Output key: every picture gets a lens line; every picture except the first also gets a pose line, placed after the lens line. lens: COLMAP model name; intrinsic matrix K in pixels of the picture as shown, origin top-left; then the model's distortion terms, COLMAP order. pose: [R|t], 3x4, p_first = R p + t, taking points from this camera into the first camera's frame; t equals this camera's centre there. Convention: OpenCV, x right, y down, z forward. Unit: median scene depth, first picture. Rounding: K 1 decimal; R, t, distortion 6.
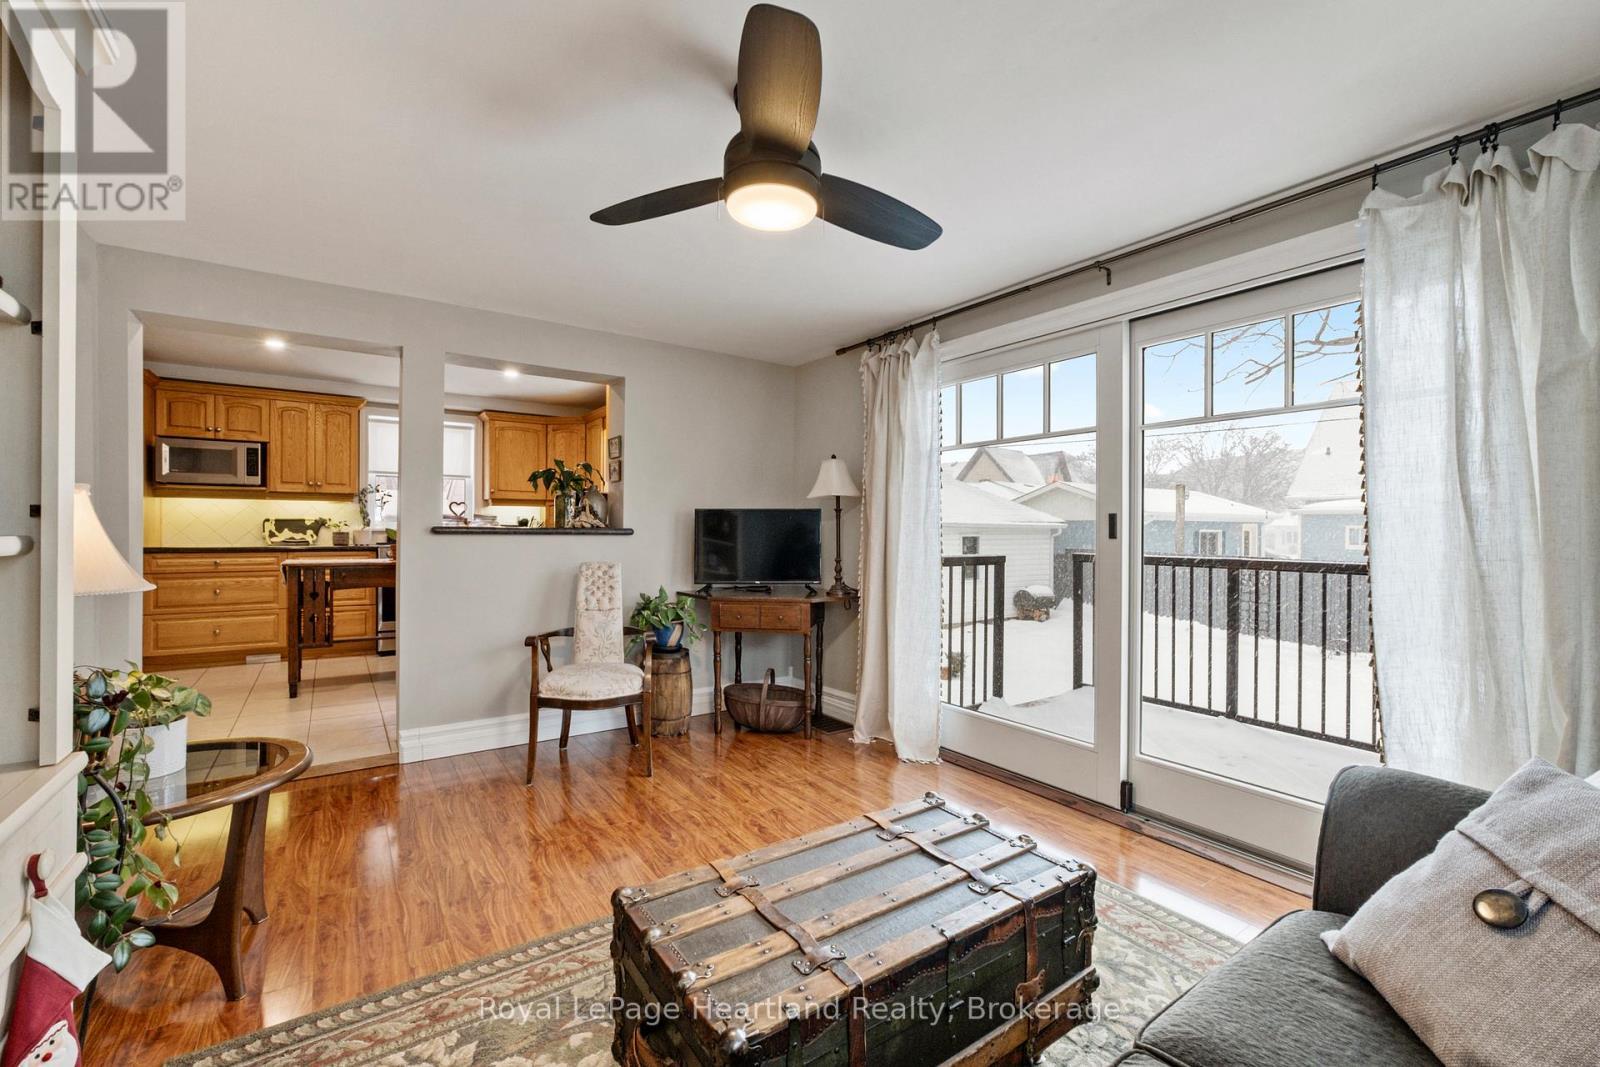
lens RADIAL K [[670.6, 0, 811.5], [0, 670.6, 543.2], [0, 0, 1]] dist [-0.031744, 0.010780]
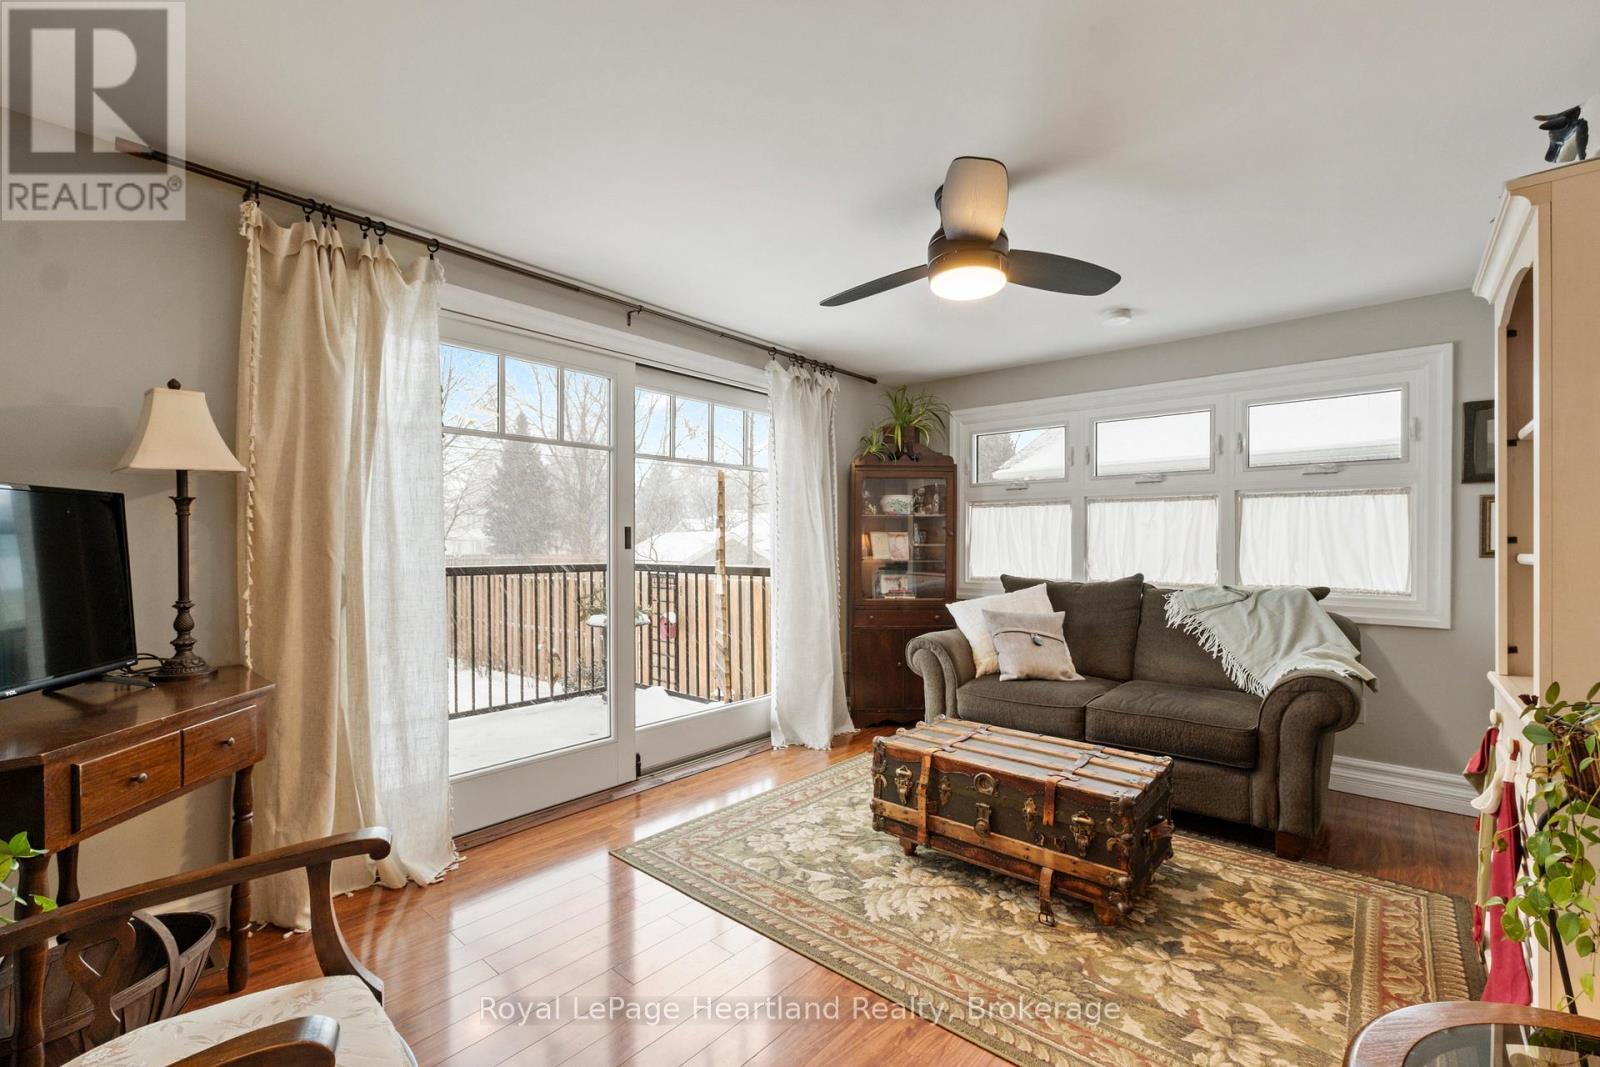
lens RADIAL K [[670.6, 0, 811.5], [0, 670.6, 543.2], [0, 0, 1]] dist [-0.031744, 0.010780]
pose [[-0.239877, -0.008037, 0.970770, -0.732745], [0.015401, 0.999808, 0.012083, -0.024525], [-0.970681, 0.017849, -0.239707, 0.964837]]
